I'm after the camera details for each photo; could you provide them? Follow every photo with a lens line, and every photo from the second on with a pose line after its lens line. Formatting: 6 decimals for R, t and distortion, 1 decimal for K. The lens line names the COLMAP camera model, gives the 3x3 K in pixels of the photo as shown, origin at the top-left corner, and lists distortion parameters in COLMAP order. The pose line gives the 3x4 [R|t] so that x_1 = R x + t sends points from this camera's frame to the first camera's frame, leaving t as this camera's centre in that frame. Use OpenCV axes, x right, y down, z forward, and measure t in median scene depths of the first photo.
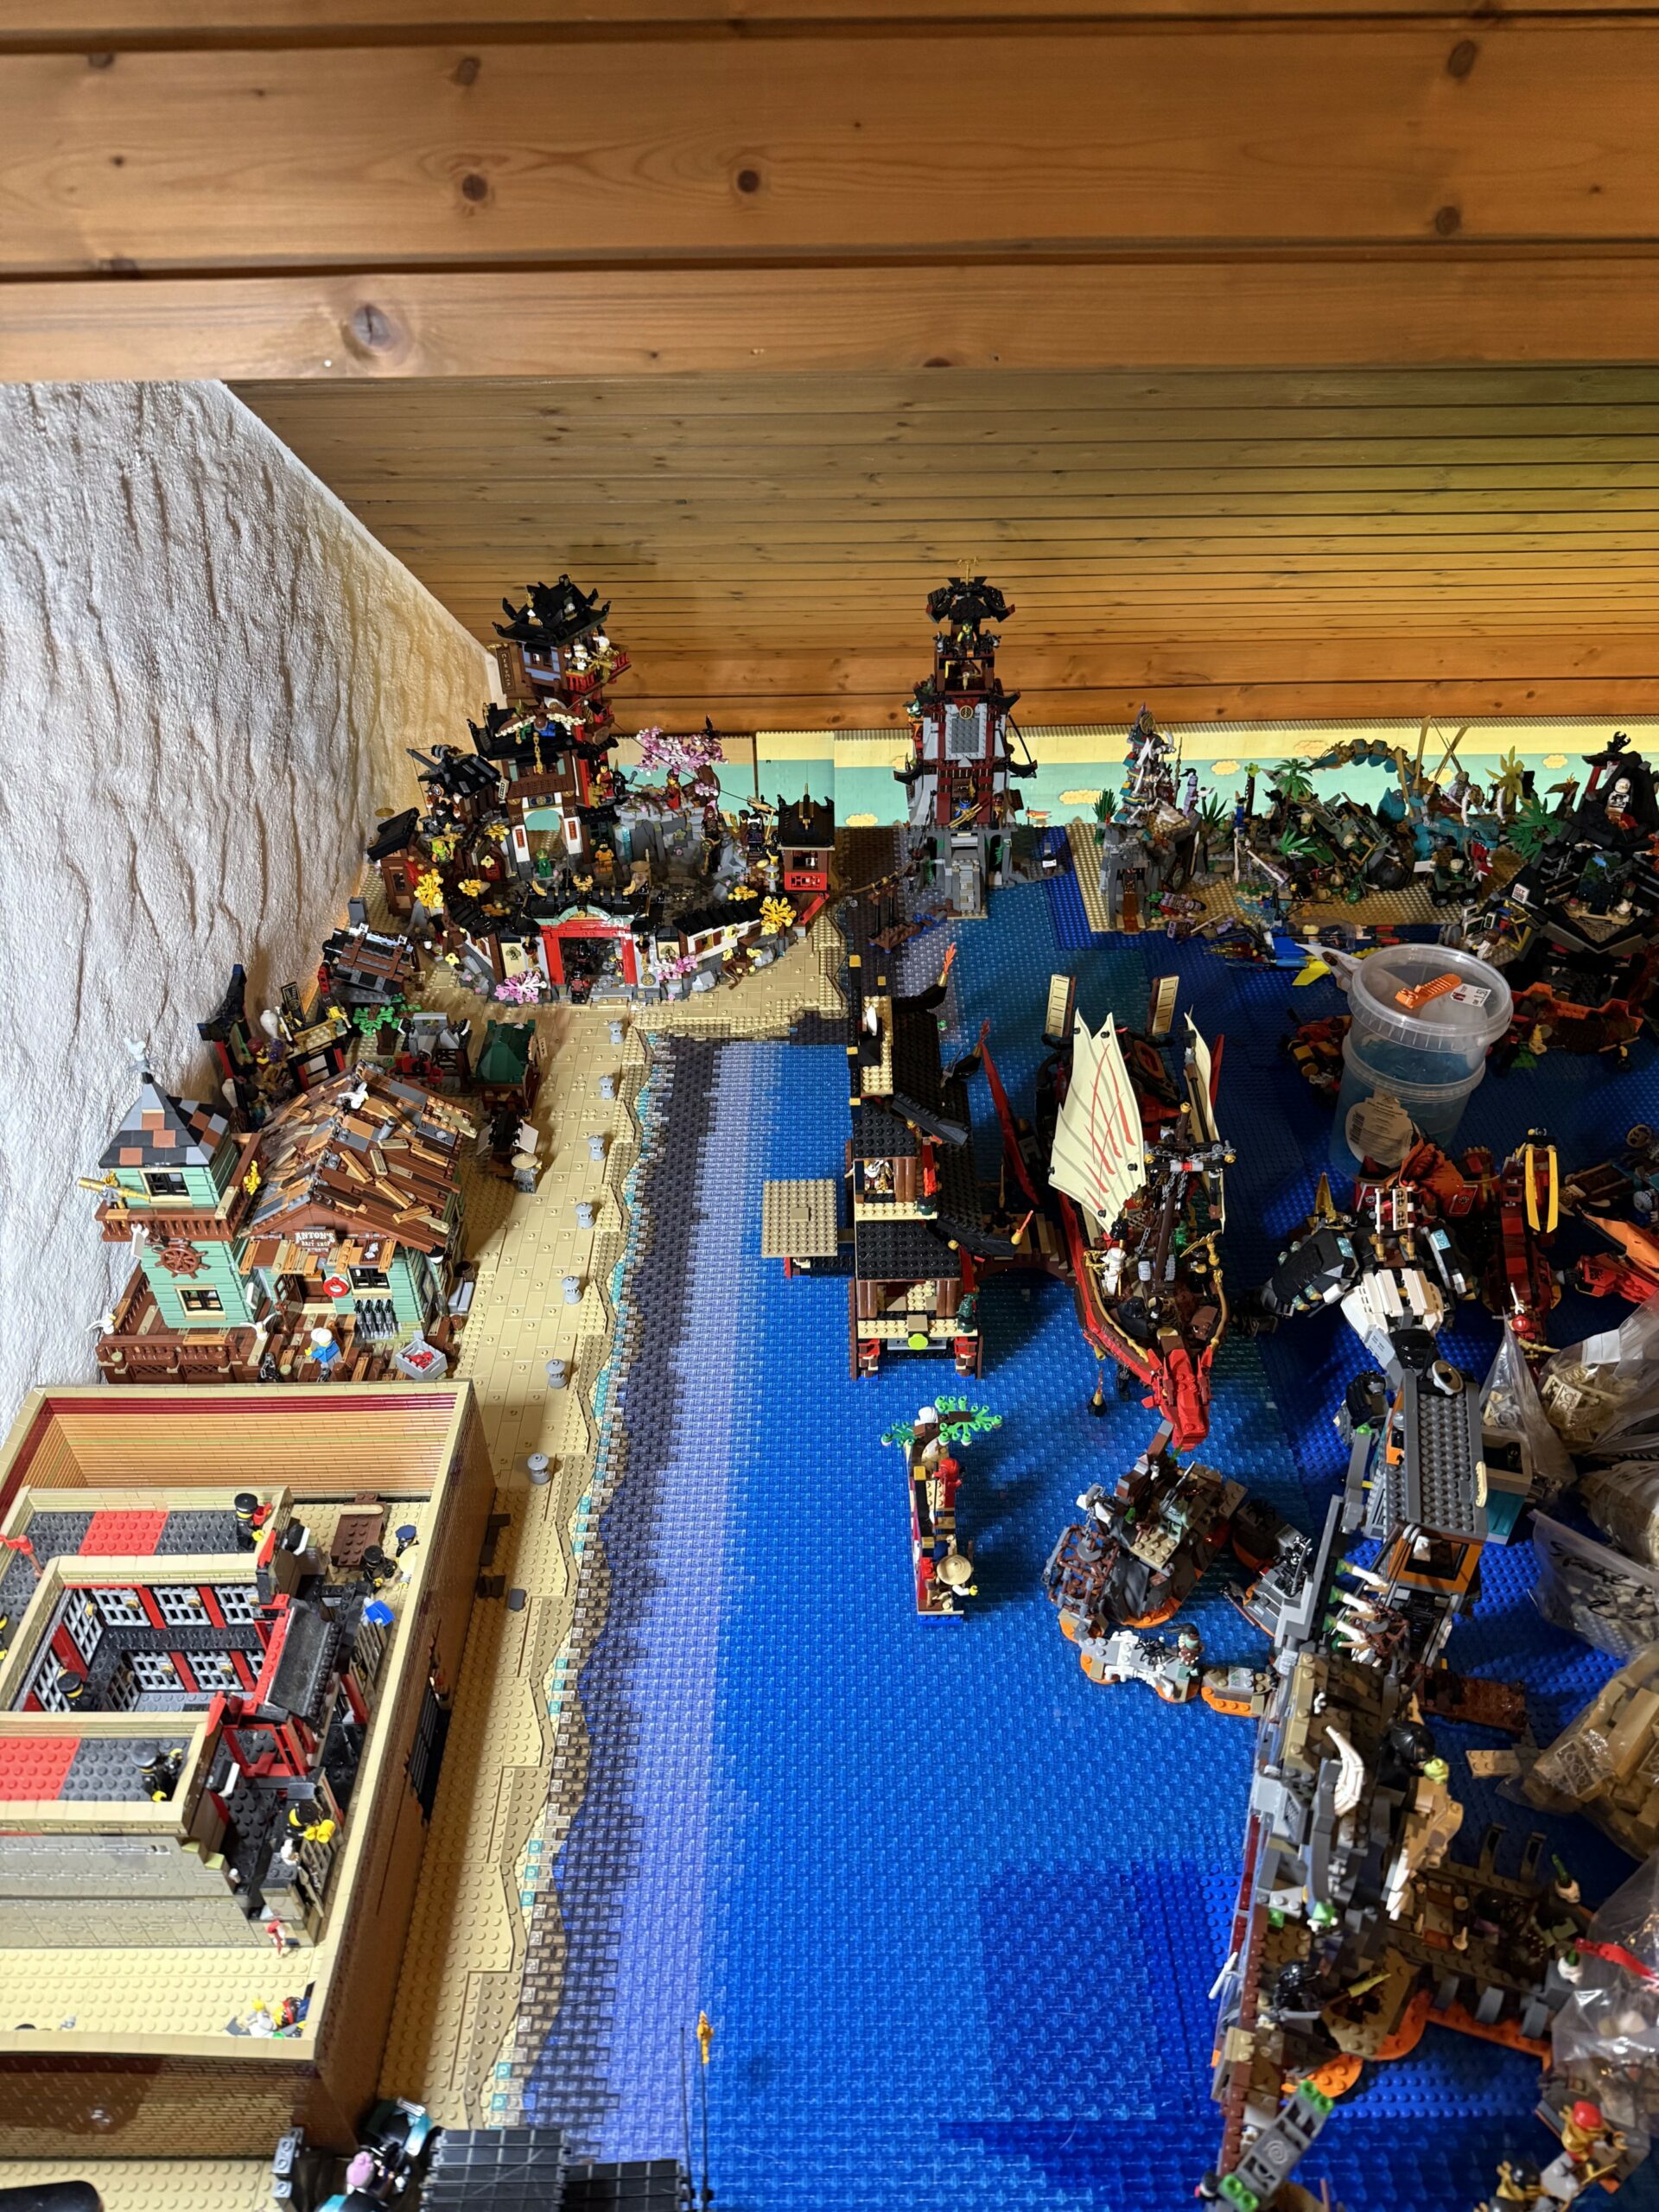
lens RADIAL K [[1572.8, 0, 829.5], [0, 1572.8, 1106.0], [0, 0, 1]] dist [0.156616, -0.293138]
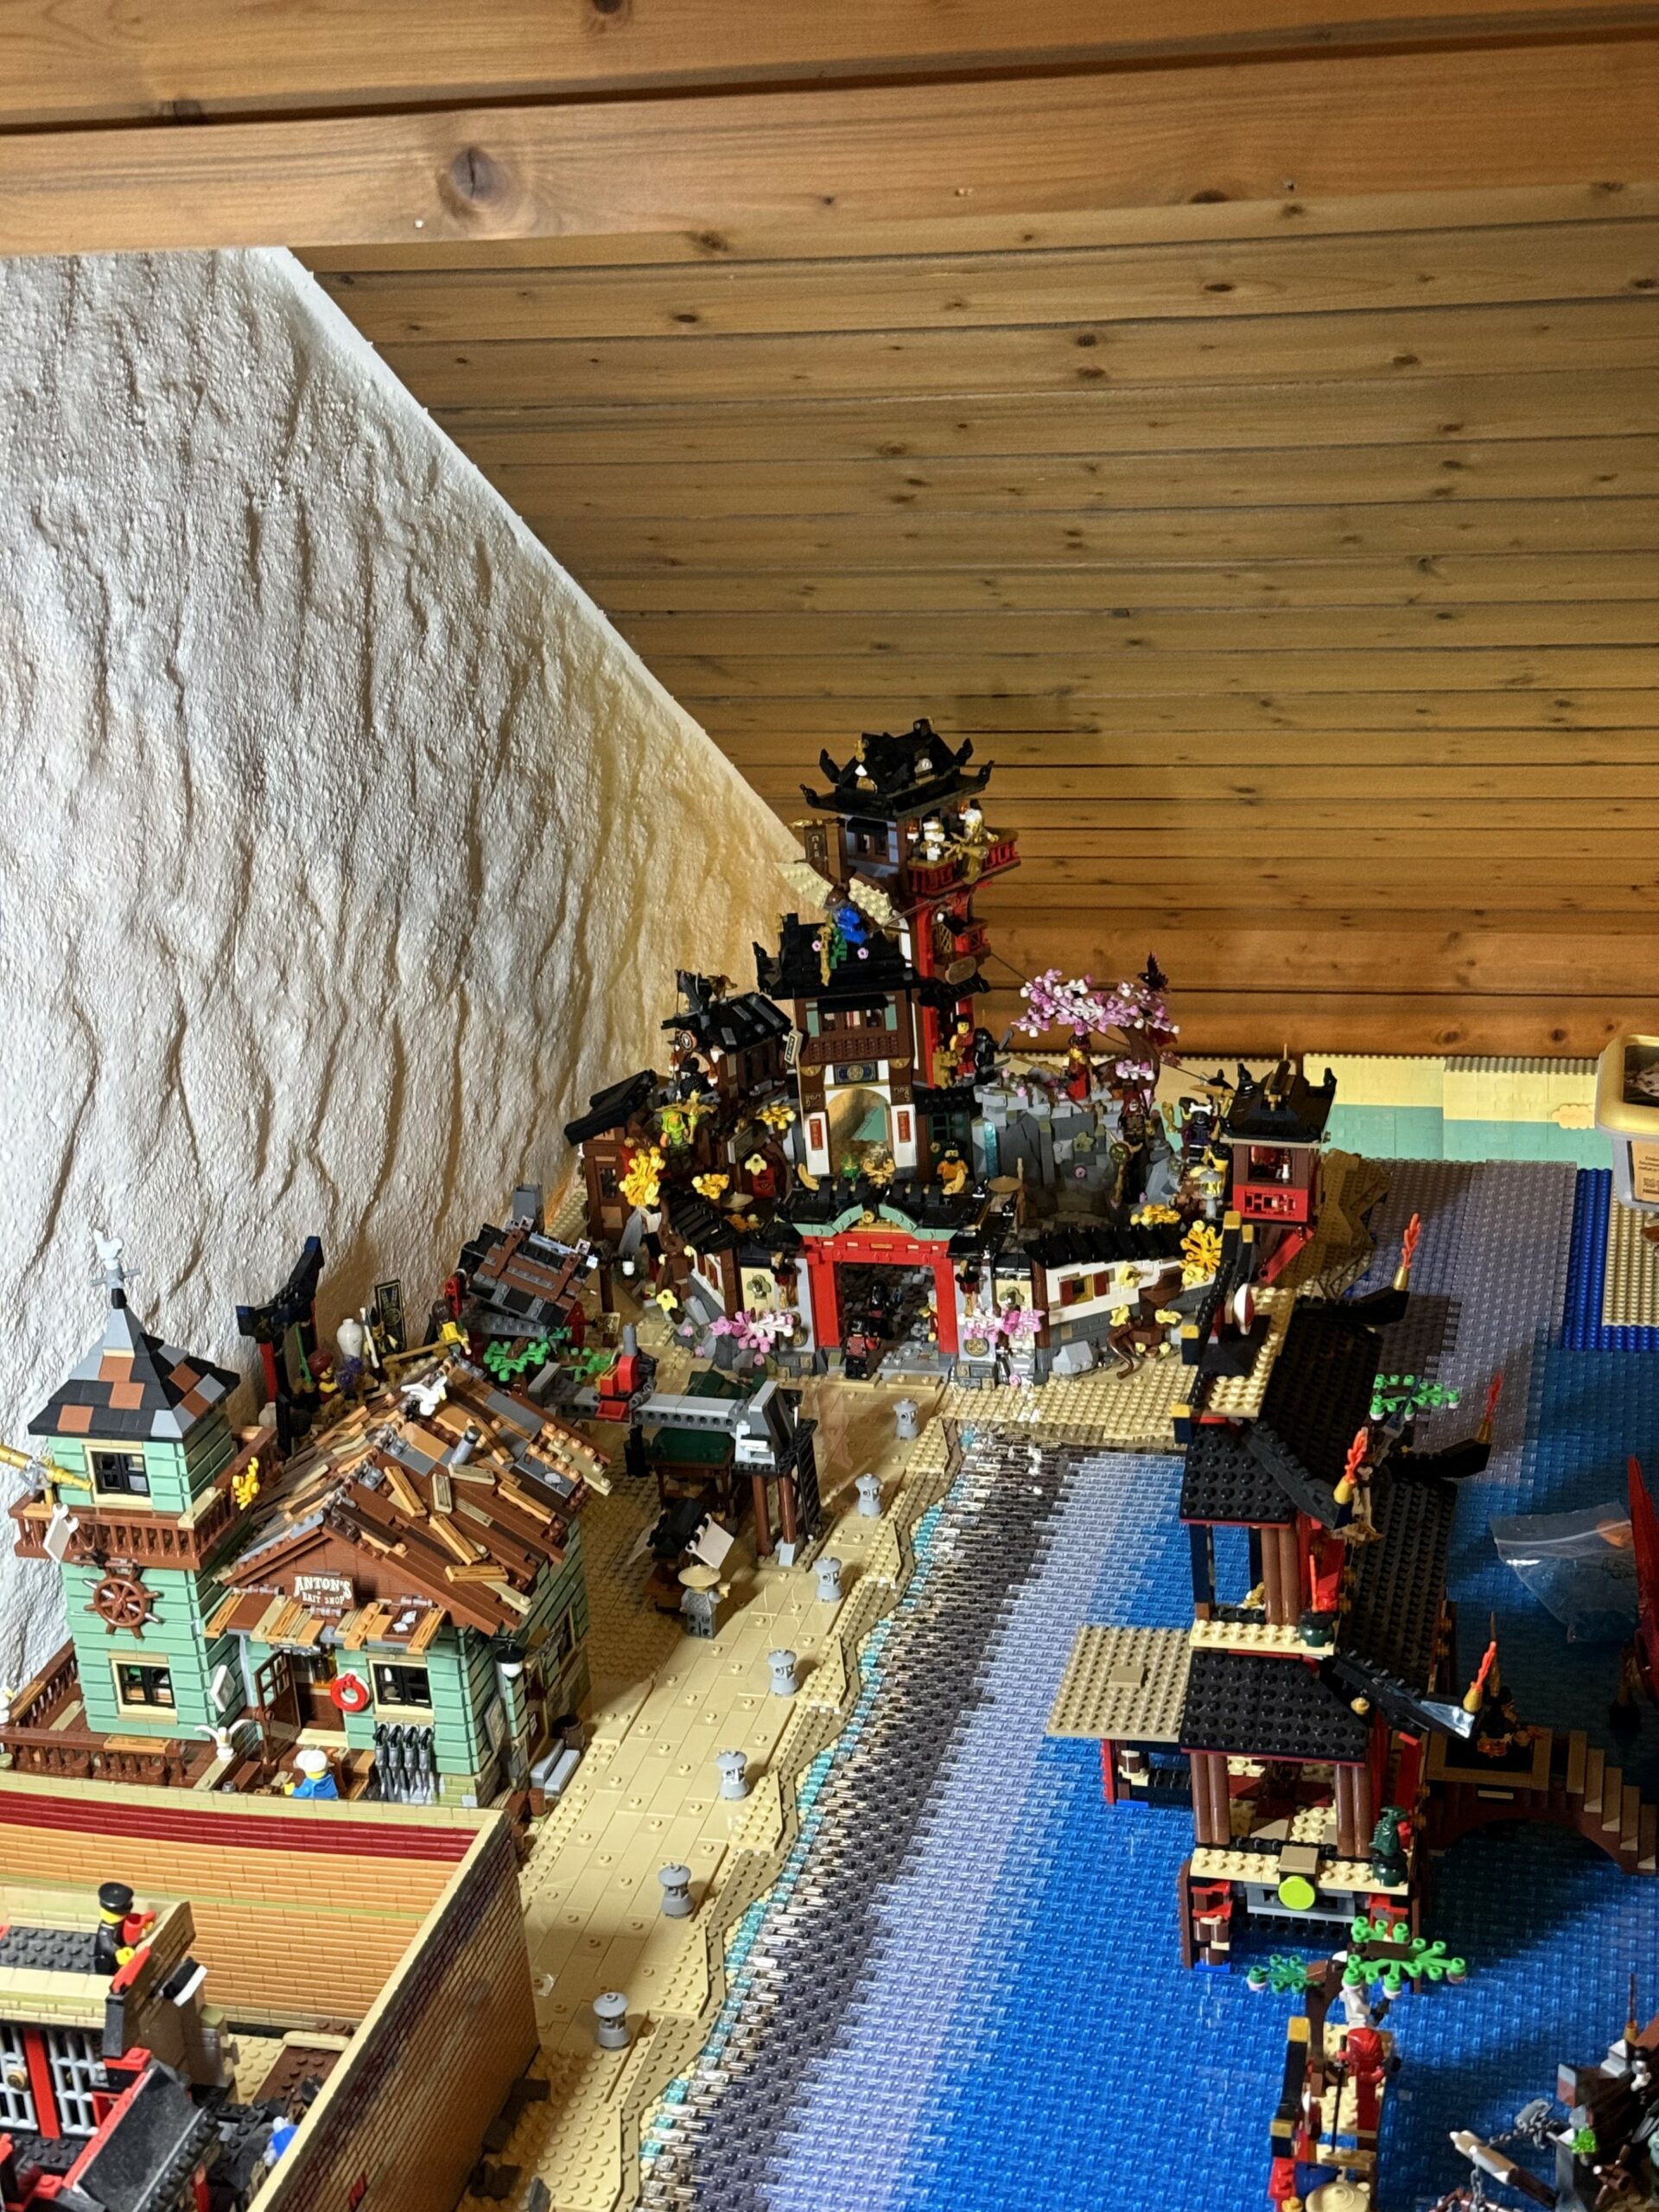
lens RADIAL K [[3133.0, 0, 829.5], [0, 3133.0, 1106.0], [0, 0, 1]] dist [0.139298, -0.007530]
pose [[0.964787, 0.041345, -0.259764, 0.150919], [-0.110795, 0.959562, -0.258775, 0.163761], [0.238561, 0.278443, 0.930354, -0.130113]]
